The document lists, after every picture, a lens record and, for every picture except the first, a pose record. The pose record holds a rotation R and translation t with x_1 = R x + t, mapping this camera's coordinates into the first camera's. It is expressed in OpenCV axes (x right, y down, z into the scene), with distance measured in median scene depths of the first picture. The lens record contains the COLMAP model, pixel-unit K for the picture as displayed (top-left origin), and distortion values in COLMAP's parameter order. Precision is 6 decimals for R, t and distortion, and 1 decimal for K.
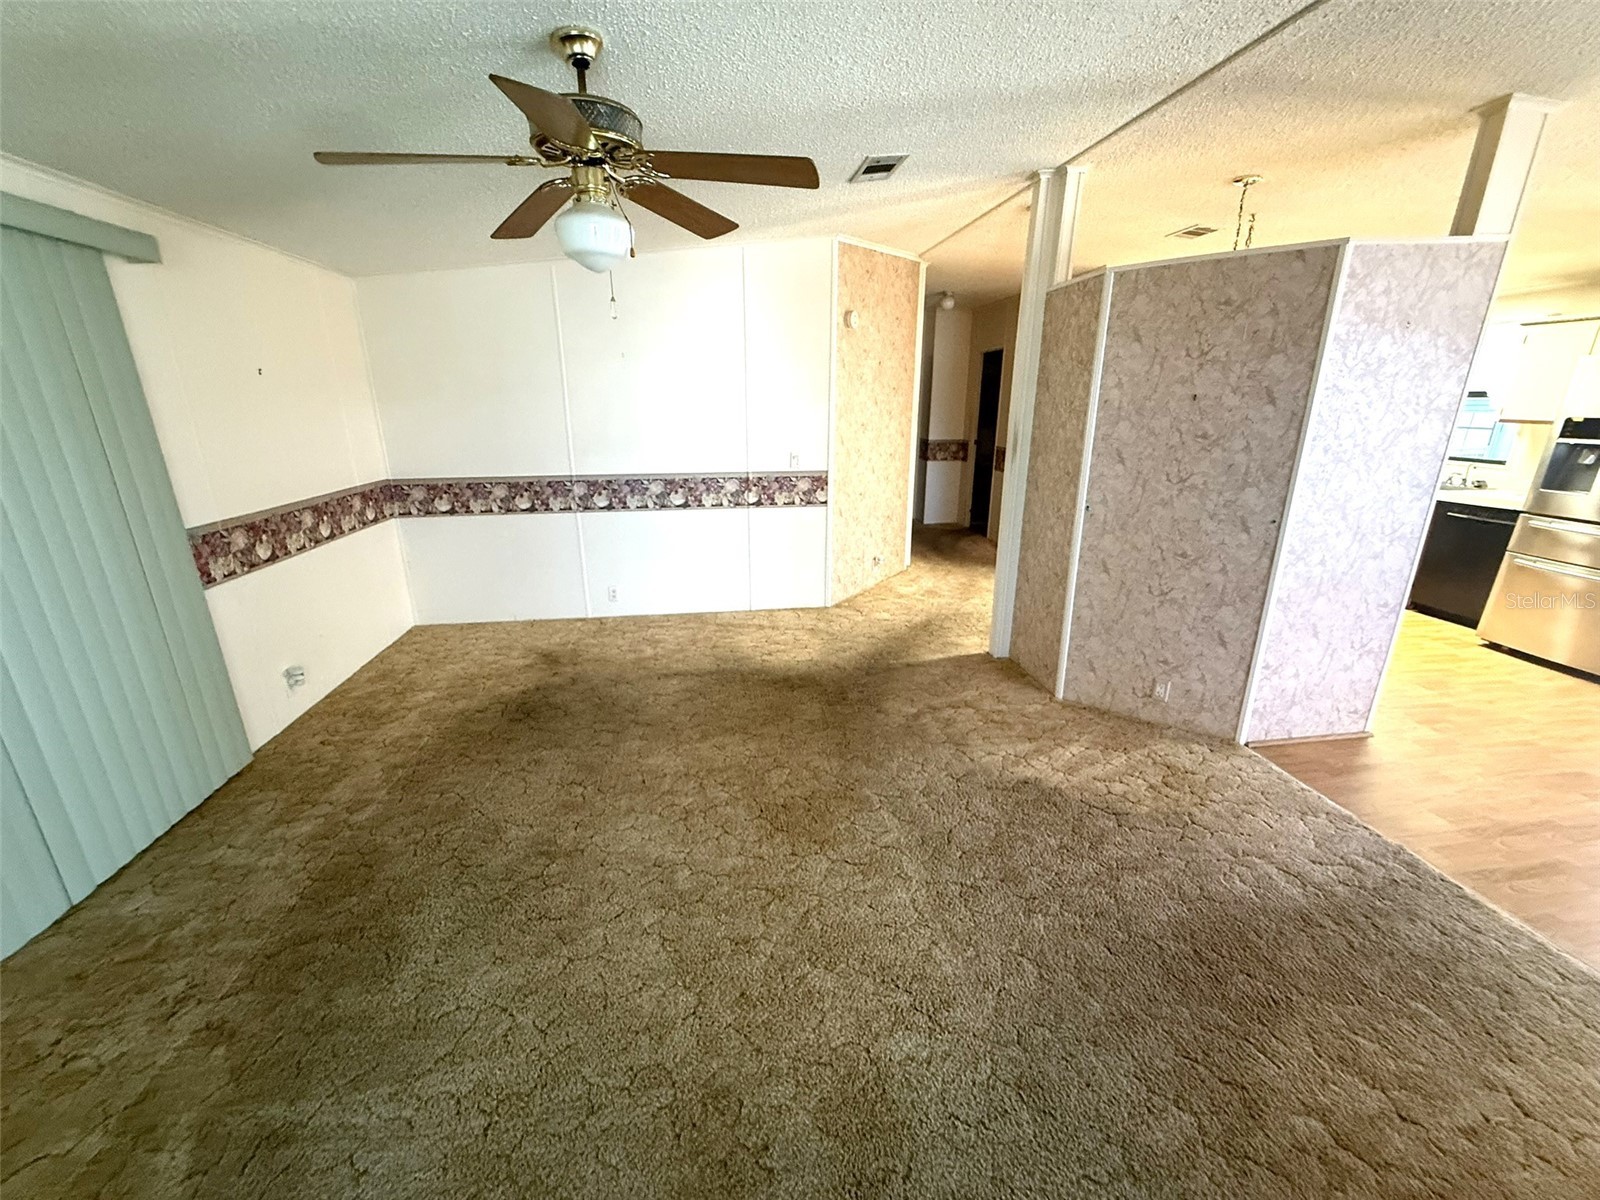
lens RADIAL K [[639.0, 0, 796.7], [0, 639.0, 603.8], [0, 0, 1]] dist [-0.002728, -0.000003]
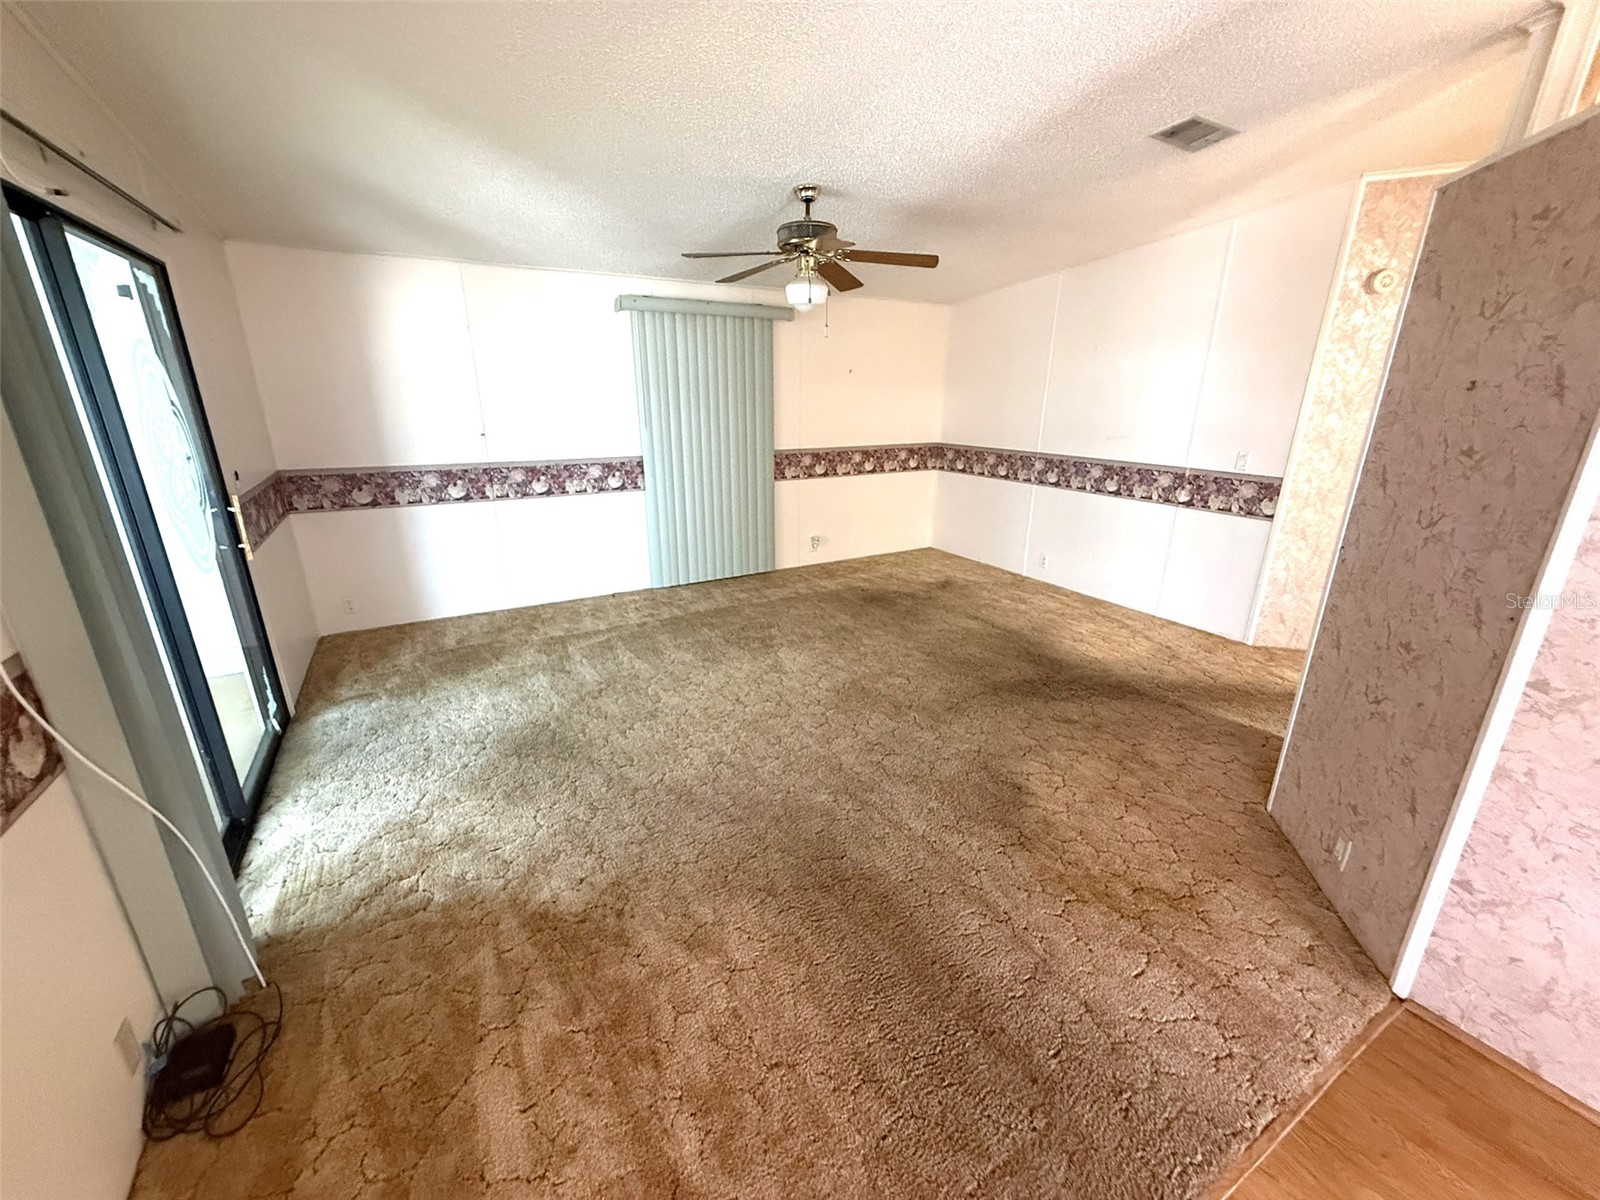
lens RADIAL K [[639.0, 0, 794.1], [0, 639.0, 599.5], [0, 0, 1]] dist [-0.002728, -0.000003]
pose [[0.367812, 0.292687, -0.882637, 0.647228], [-0.289881, 0.937966, 0.190236, -0.043998], [0.883563, 0.185889, 0.429839, 0.157945]]
